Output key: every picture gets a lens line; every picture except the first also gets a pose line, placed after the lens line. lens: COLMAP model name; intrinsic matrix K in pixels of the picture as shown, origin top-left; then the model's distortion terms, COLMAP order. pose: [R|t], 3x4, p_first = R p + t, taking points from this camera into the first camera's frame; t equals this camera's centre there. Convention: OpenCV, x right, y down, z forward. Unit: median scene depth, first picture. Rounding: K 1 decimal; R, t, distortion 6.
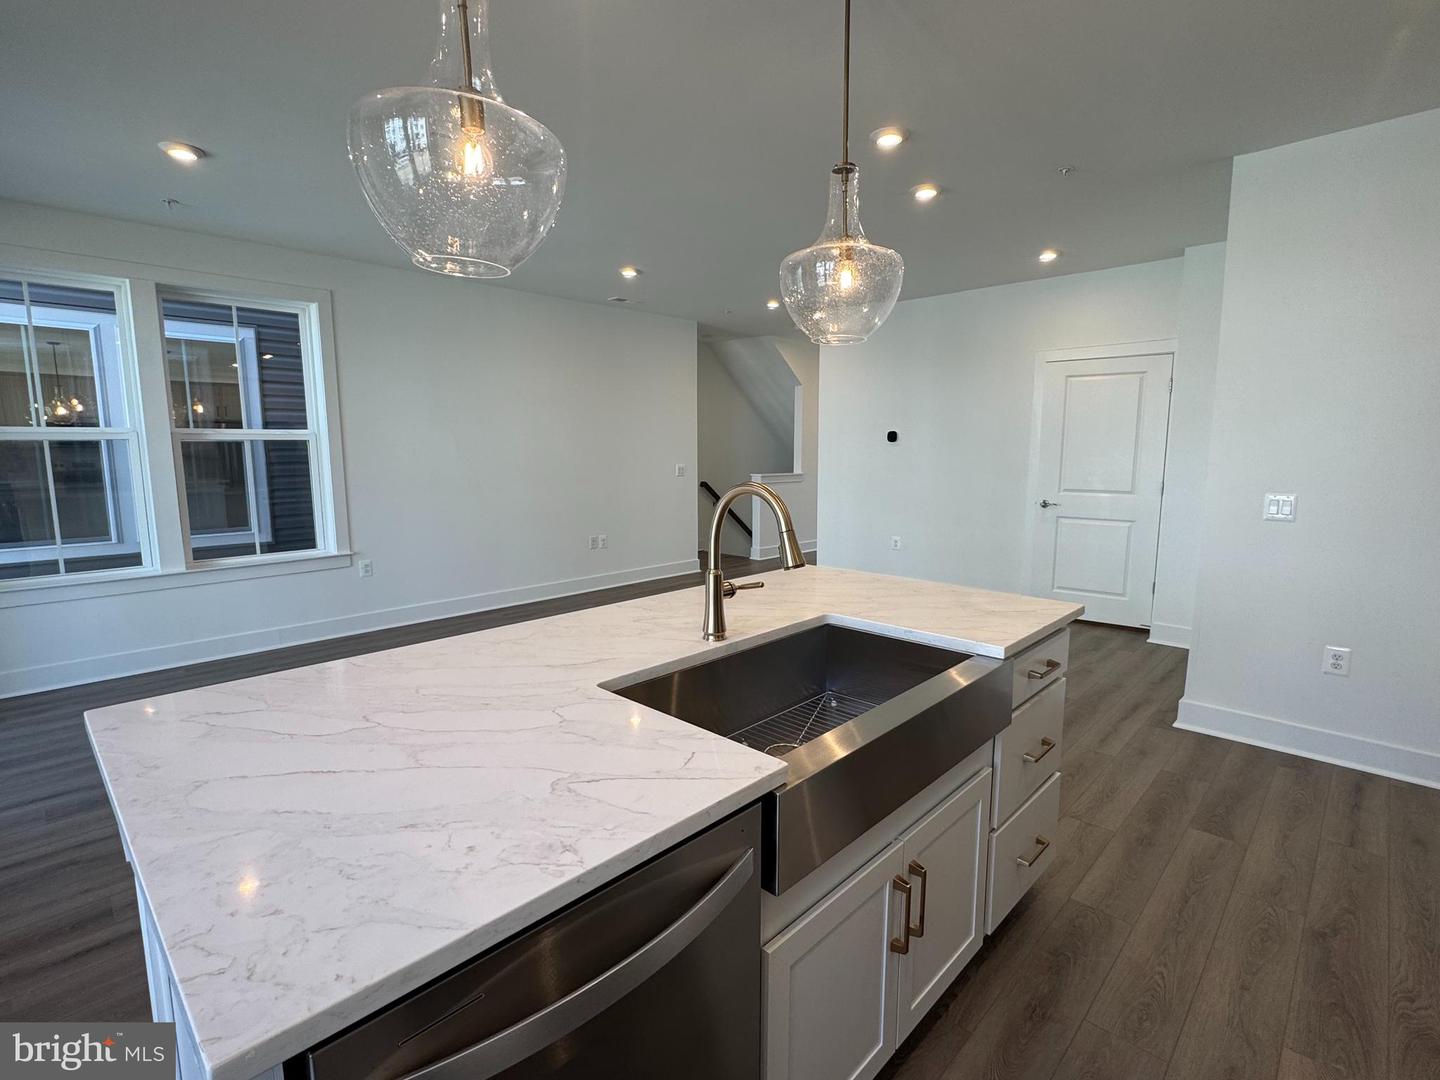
lens RADIAL K [[688.1, 0, 718.6], [0, 688.1, 540.1], [0, 0, 1]] dist [-0.001174, -0.000173]
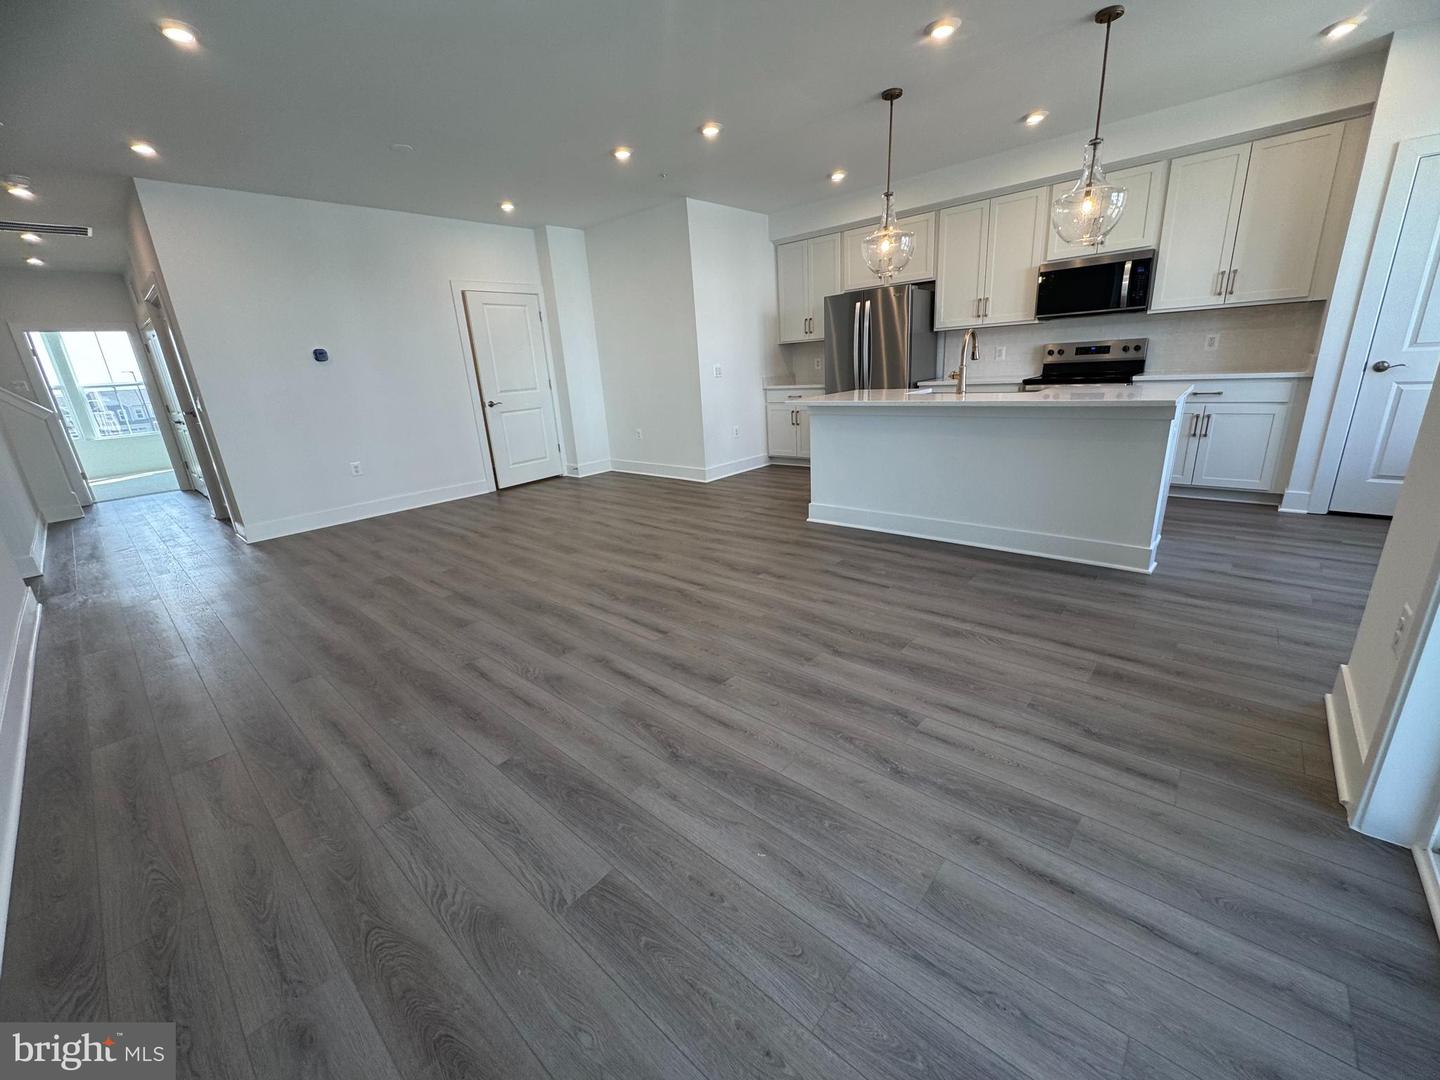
lens RADIAL K [[575.5, 0, 718.8], [0, 575.5, 538.5], [0, 0, 1]] dist [-0.001350, -0.000067]
pose [[-0.038691, -0.292298, 0.955544, -0.787605], [0.196223, 0.935419, 0.294087, -0.059369], [-0.979796, 0.198879, 0.021164, 0.703674]]
